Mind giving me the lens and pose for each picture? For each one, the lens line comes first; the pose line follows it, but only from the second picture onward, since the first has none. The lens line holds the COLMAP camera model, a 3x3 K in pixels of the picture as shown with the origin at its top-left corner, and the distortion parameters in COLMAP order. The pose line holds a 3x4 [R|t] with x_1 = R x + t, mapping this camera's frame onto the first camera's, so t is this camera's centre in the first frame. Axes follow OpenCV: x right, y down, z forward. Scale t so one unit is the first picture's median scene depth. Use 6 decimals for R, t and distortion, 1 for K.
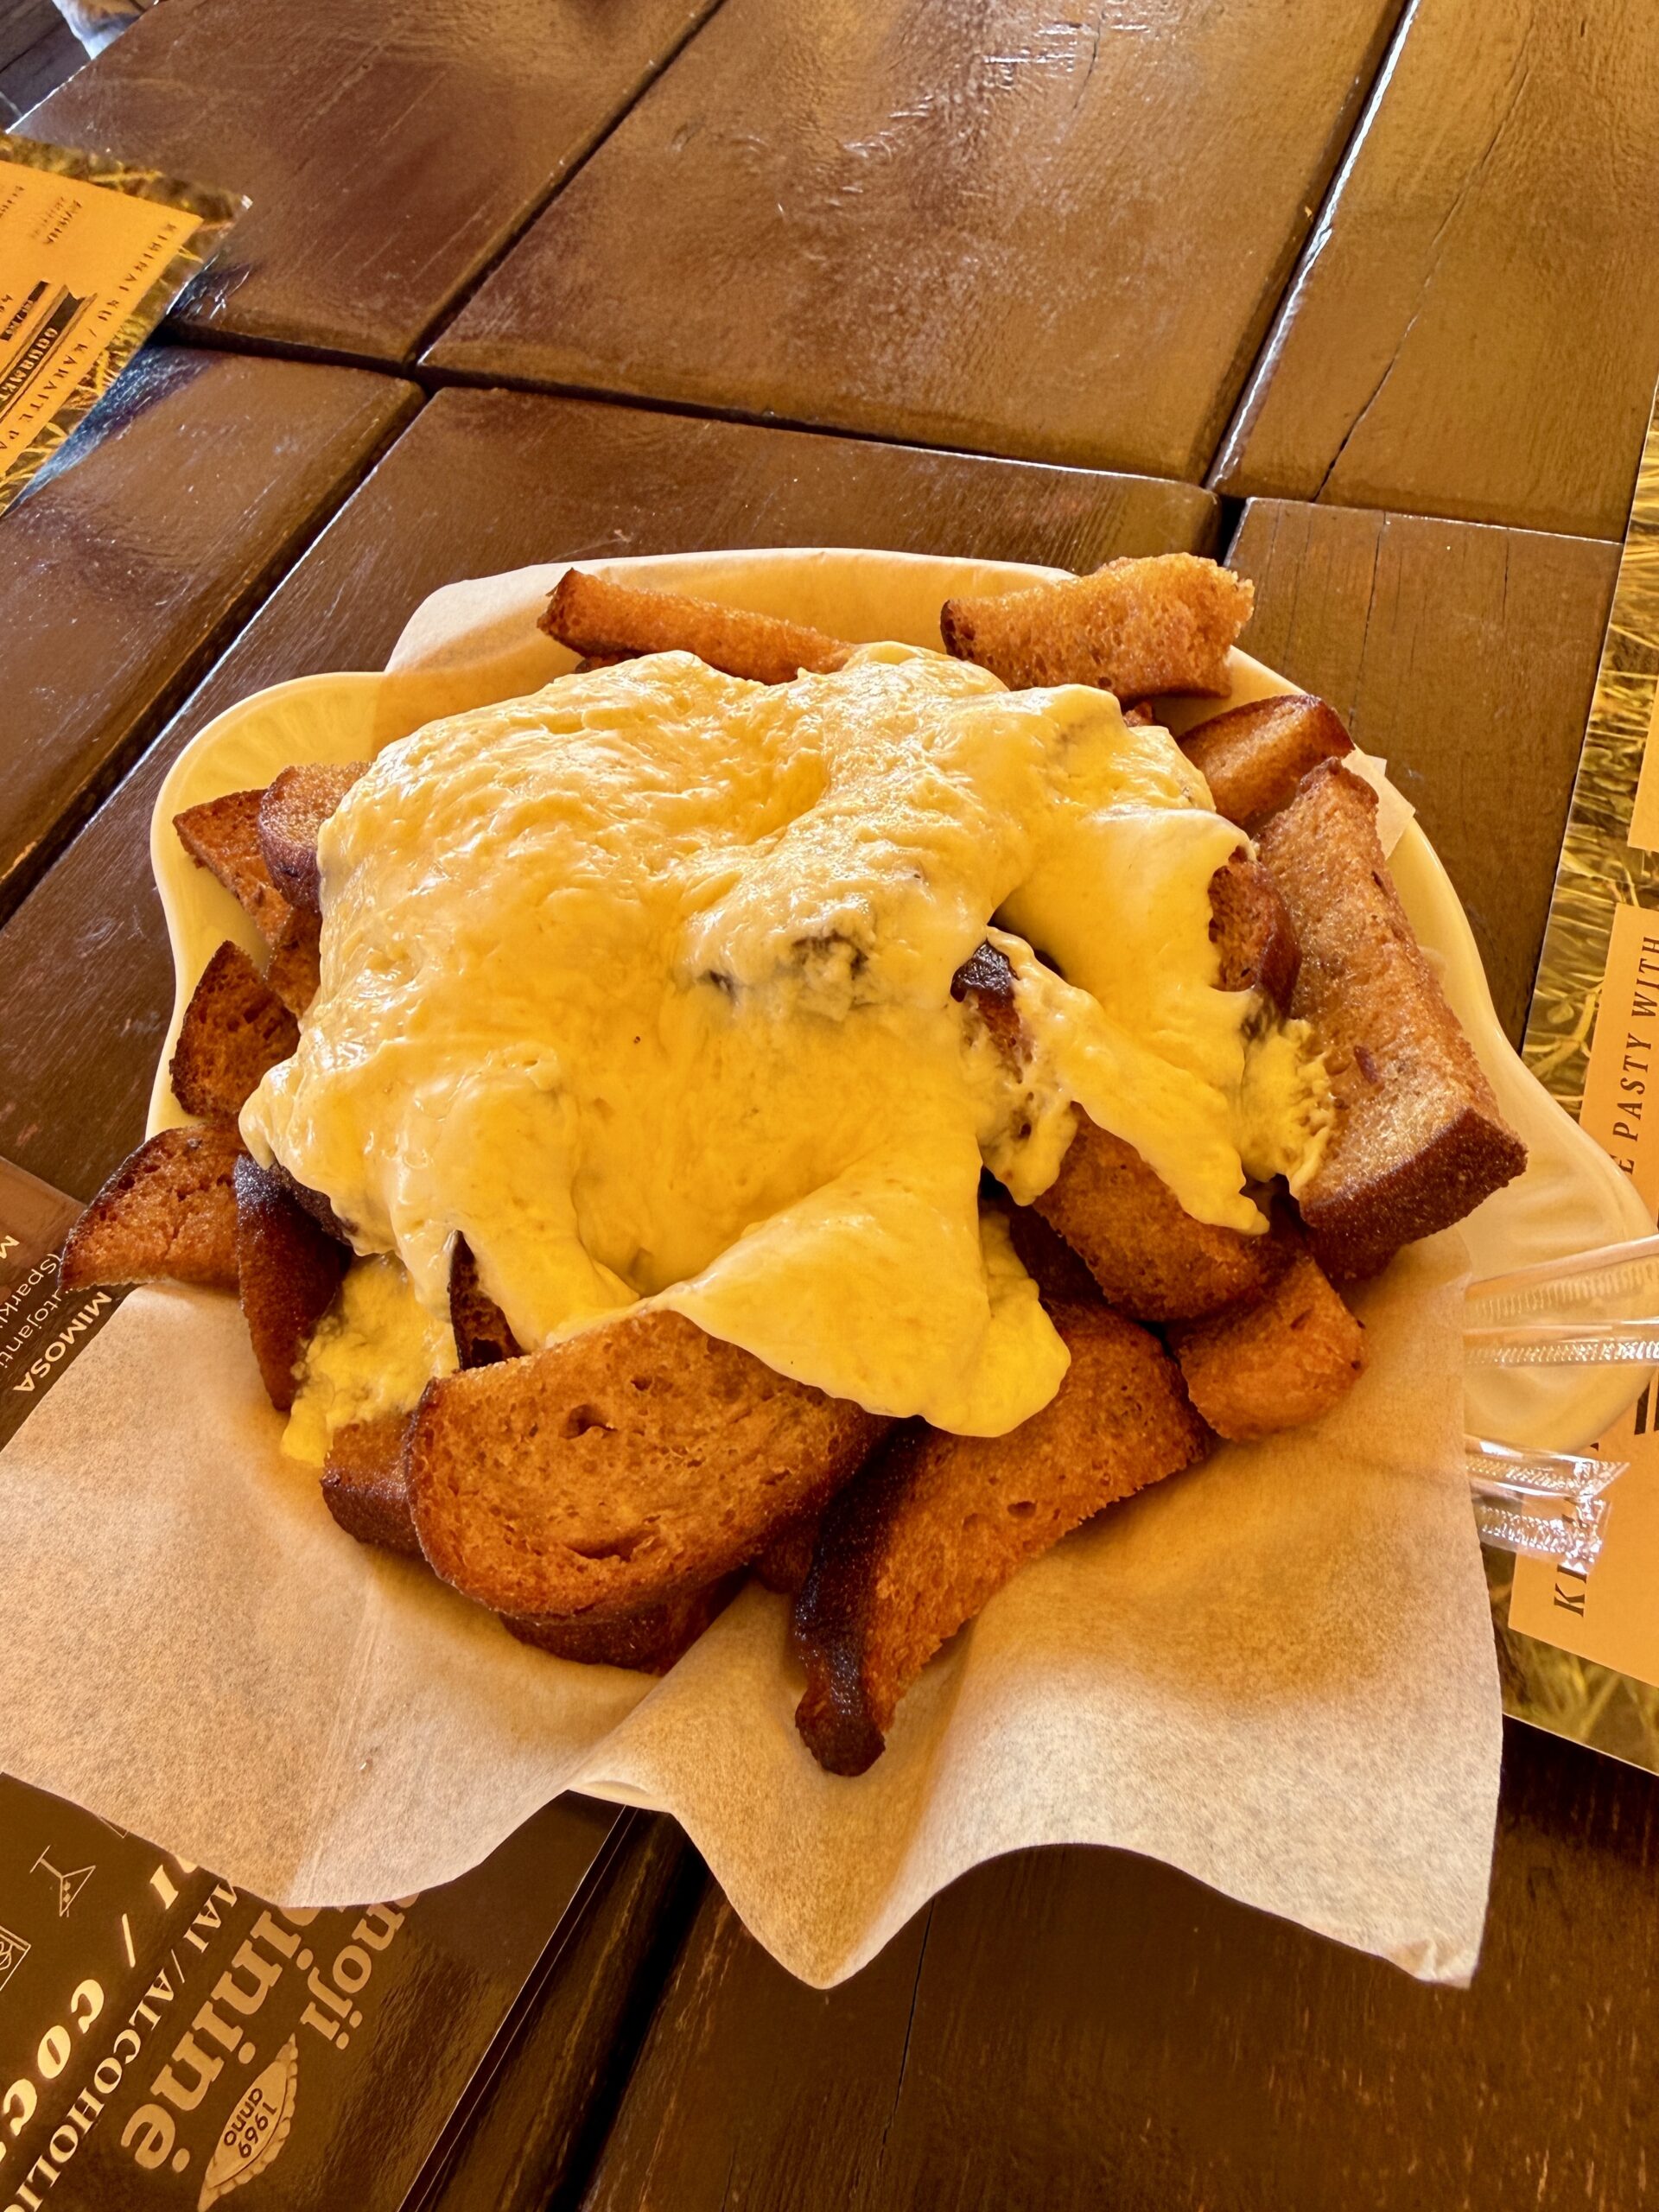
lens RADIAL K [[1588.6, 0, 750.4], [0, 1588.6, 1106.0], [0, 0, 1]] dist [0.004277, -0.001560]
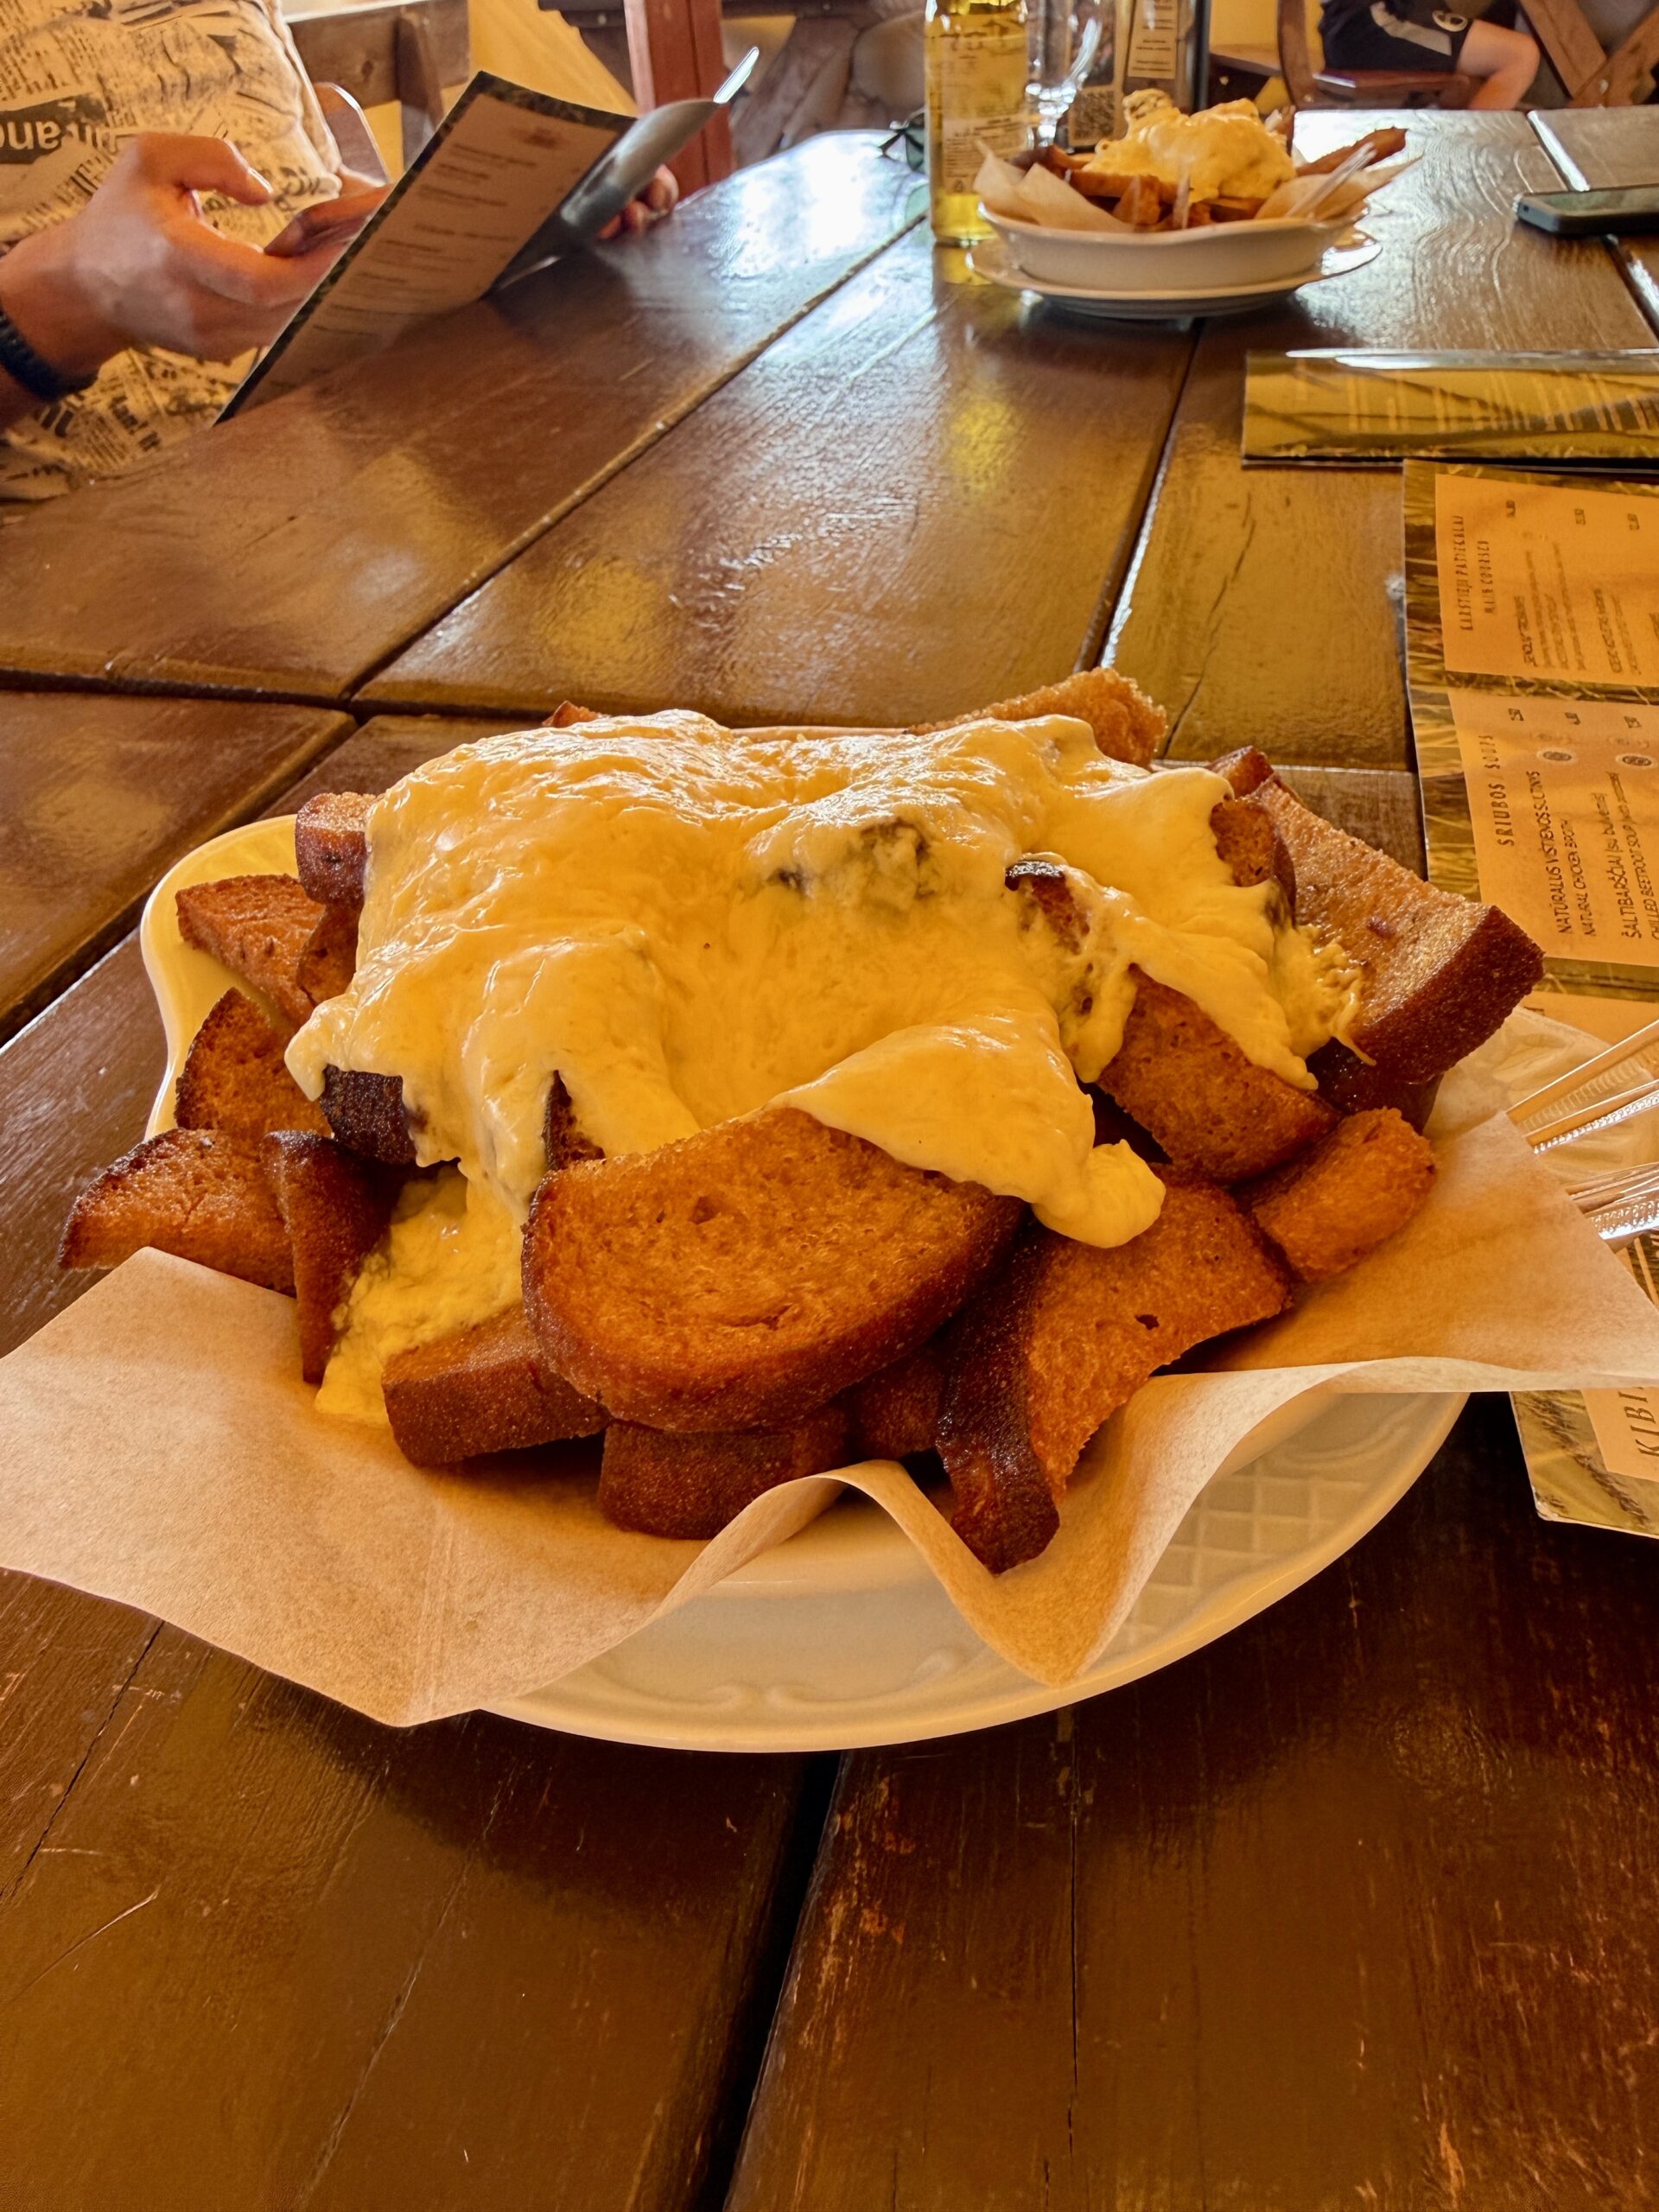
lens RADIAL K [[1530.6, 0, 829.5], [0, 1530.6, 1106.0], [0, 0, 1]] dist [-0.001949, 0.000130]
pose [[0.985589, -0.018974, 0.168092, -0.169243], [0.069989, 0.950387, -0.303093, 0.380111], [-0.154002, 0.310489, 0.938019, 0.094853]]
